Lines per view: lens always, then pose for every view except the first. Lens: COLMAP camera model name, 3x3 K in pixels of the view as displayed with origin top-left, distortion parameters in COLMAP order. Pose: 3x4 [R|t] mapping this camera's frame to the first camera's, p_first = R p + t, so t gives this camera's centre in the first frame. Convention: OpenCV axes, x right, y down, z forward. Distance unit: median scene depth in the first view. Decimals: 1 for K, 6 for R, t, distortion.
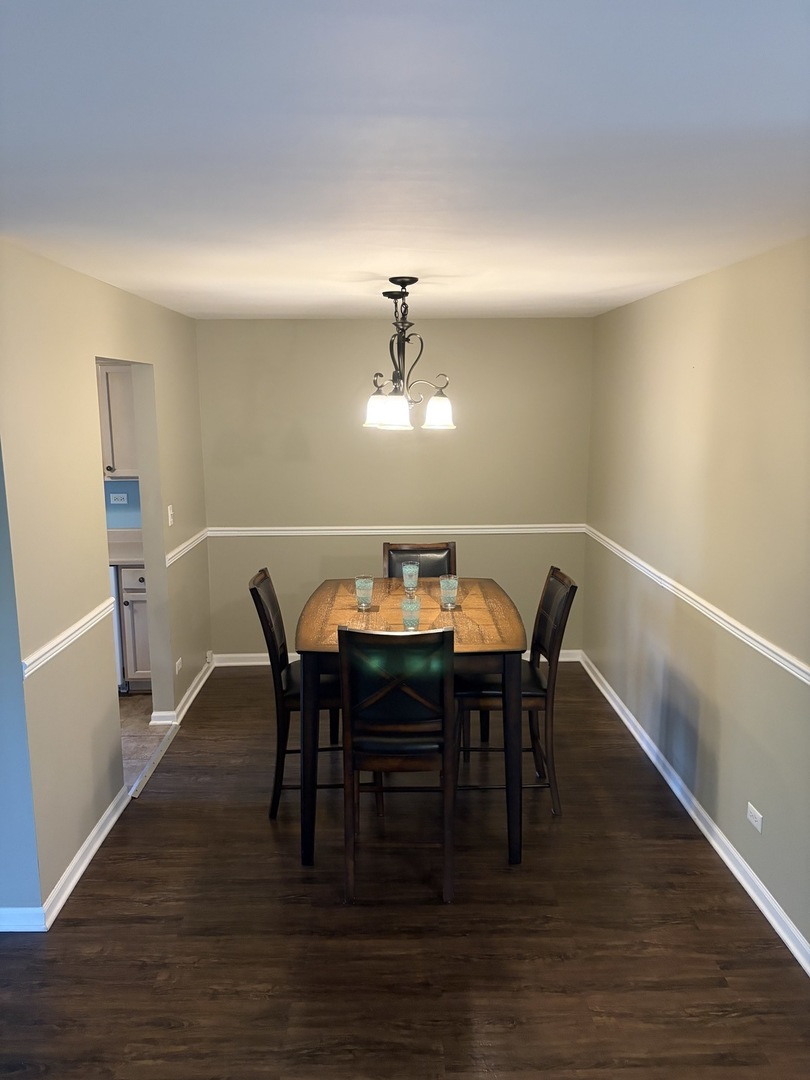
lens RADIAL K [[813.6, 0, 404.4], [0, 813.6, 539.6], [0, 0, 1]] dist [0.026403, -0.002823]
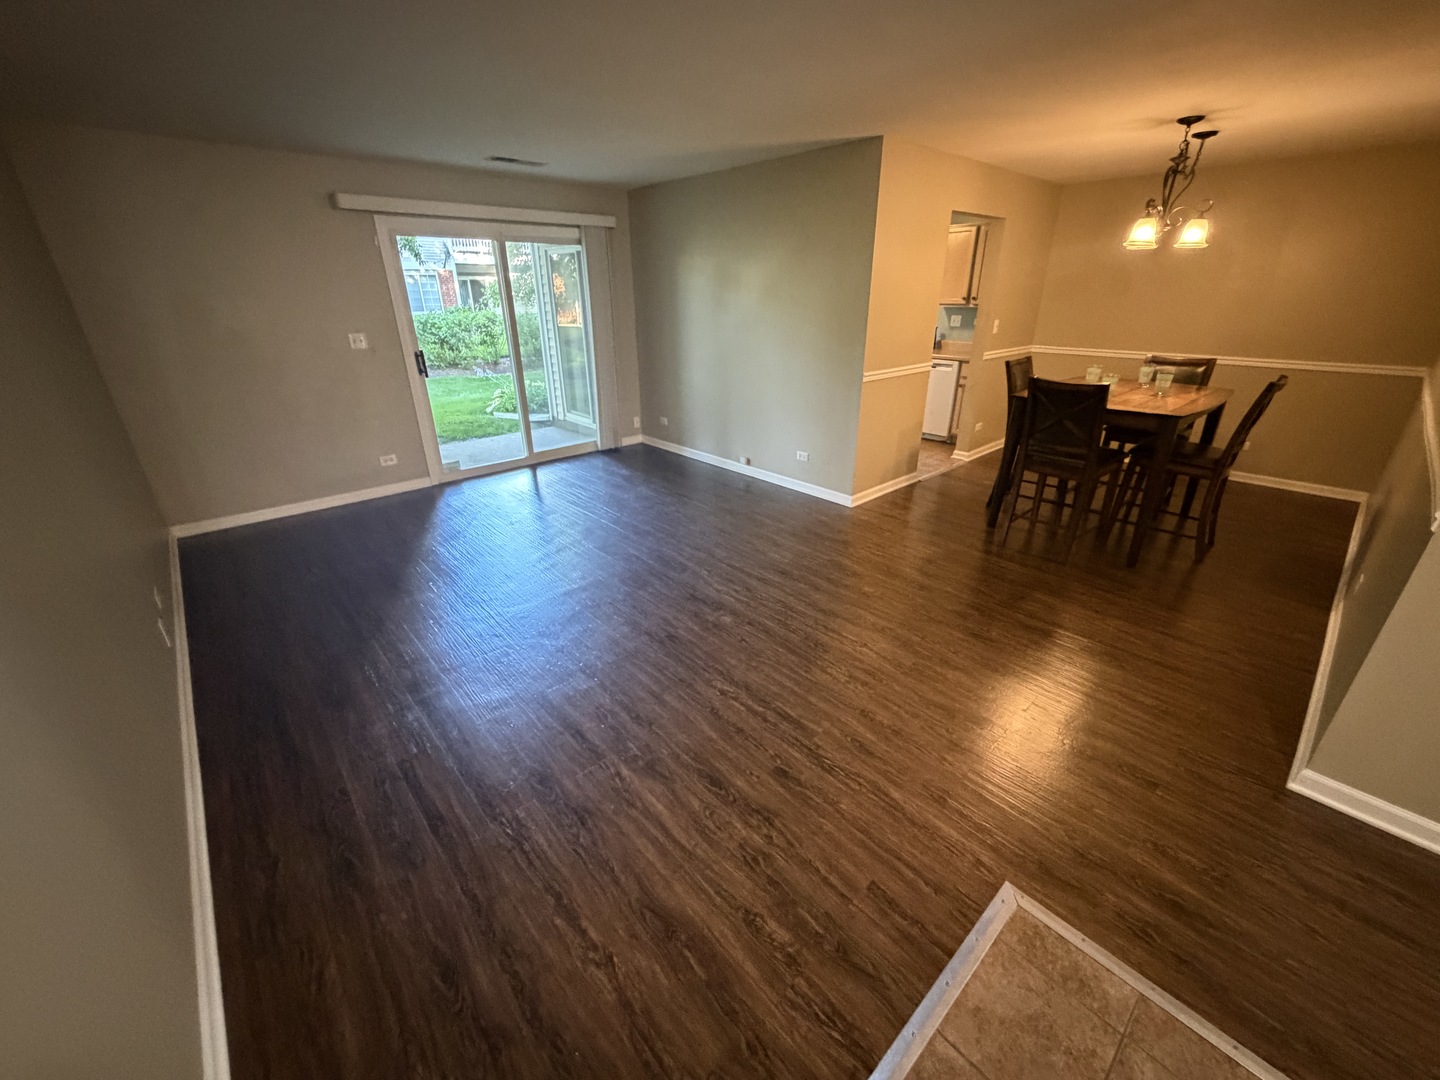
lens RADIAL K [[580.2, 0, 718.8], [0, 580.2, 539.8], [0, 0, 1]] dist [0.000729, -0.000035]
pose [[0.655641, 0.302055, -0.692025, 0.312457], [-0.125454, 0.947339, 0.294637, 0.118660], [0.744578, -0.106358, 0.659008, -0.197679]]
